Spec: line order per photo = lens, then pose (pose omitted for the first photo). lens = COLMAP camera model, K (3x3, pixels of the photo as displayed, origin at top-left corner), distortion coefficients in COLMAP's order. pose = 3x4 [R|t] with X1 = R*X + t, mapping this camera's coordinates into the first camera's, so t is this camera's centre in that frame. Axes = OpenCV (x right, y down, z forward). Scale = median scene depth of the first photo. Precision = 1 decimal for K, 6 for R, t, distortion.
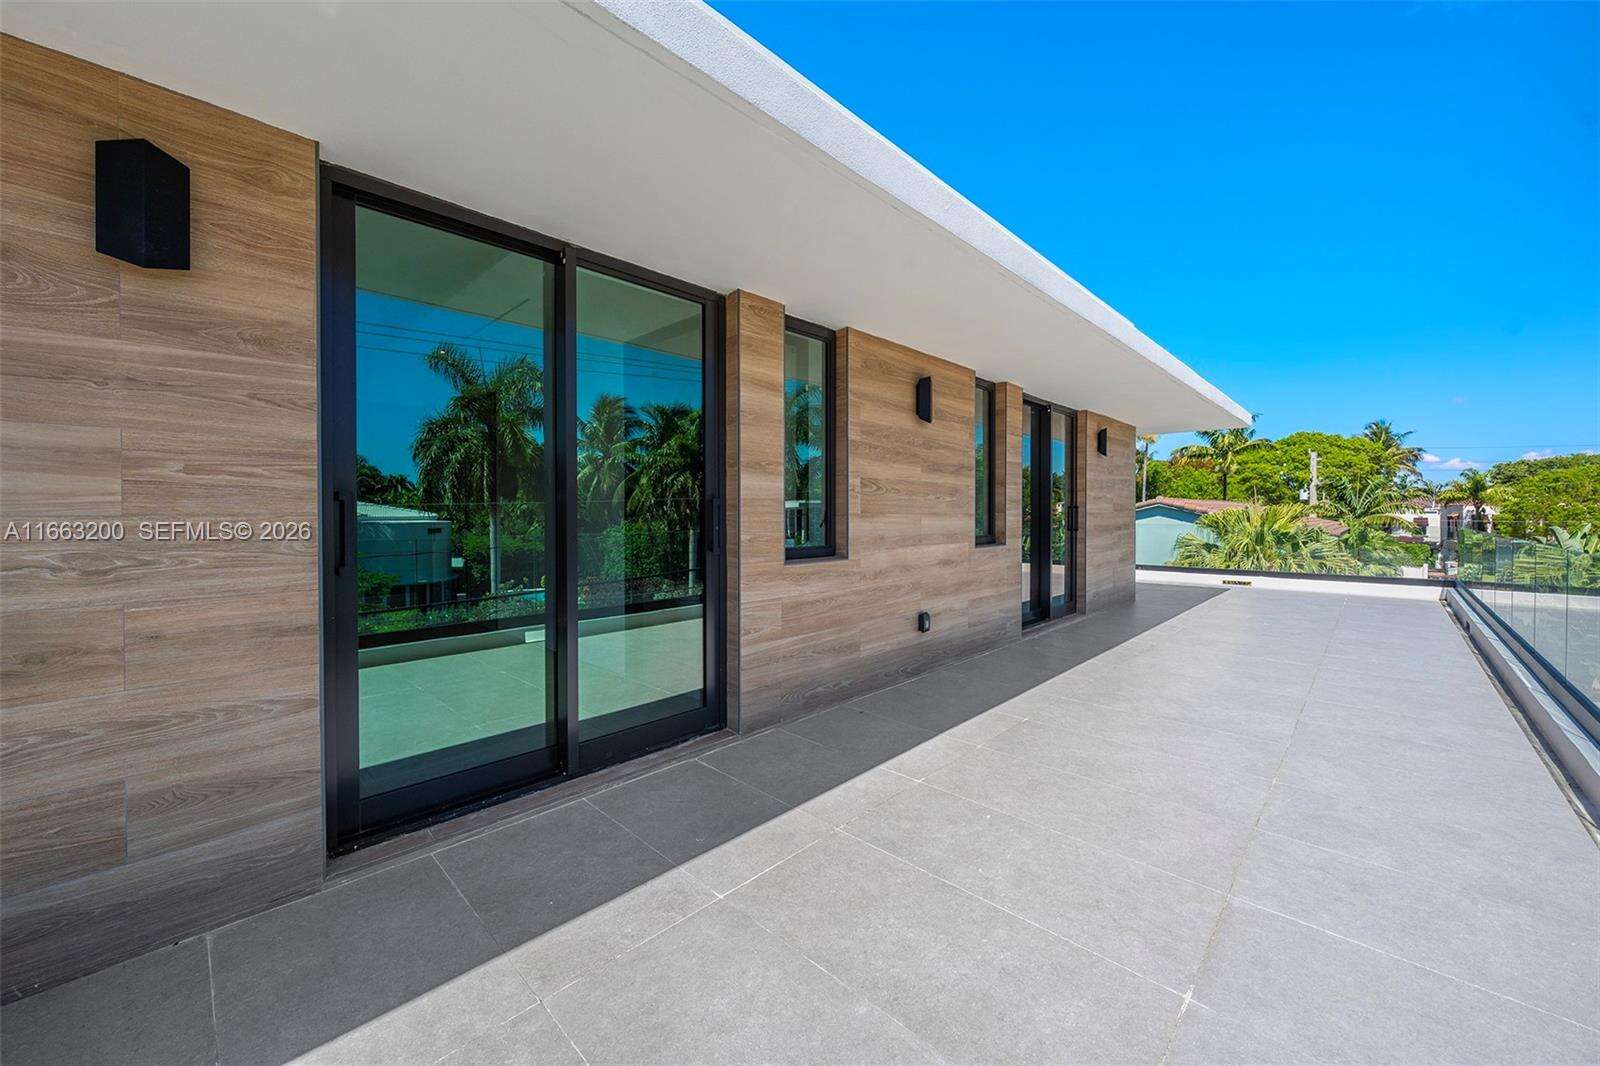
lens RADIAL K [[617.5, 0, 792.9], [0, 617.5, 521.9], [0, 0, 1]] dist [0.000197, -0.000046]
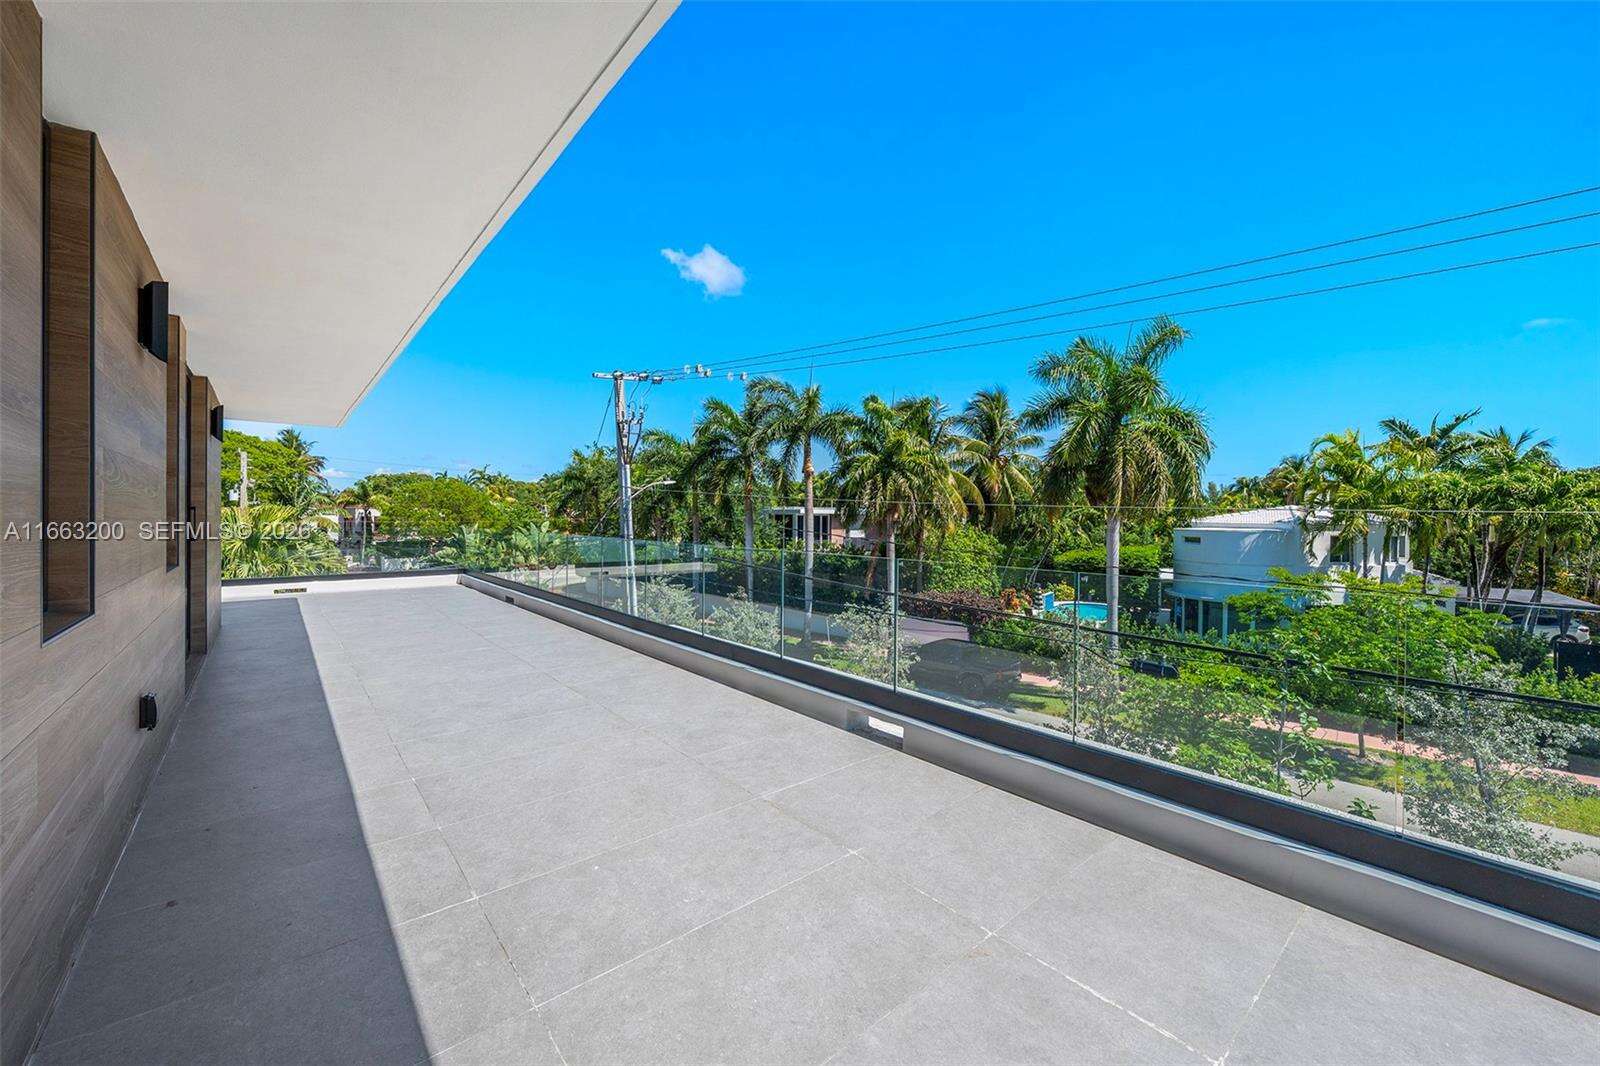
lens RADIAL K [[617.5, 0, 796.9], [0, 617.5, 525.9], [0, 0, 1]] dist [0.000197, -0.000046]
pose [[0.088857, -0.014550, 0.995938, -0.338916], [0.010120, 0.999855, 0.013704, -0.008688], [-0.995993, 0.008861, 0.088992, 0.415772]]
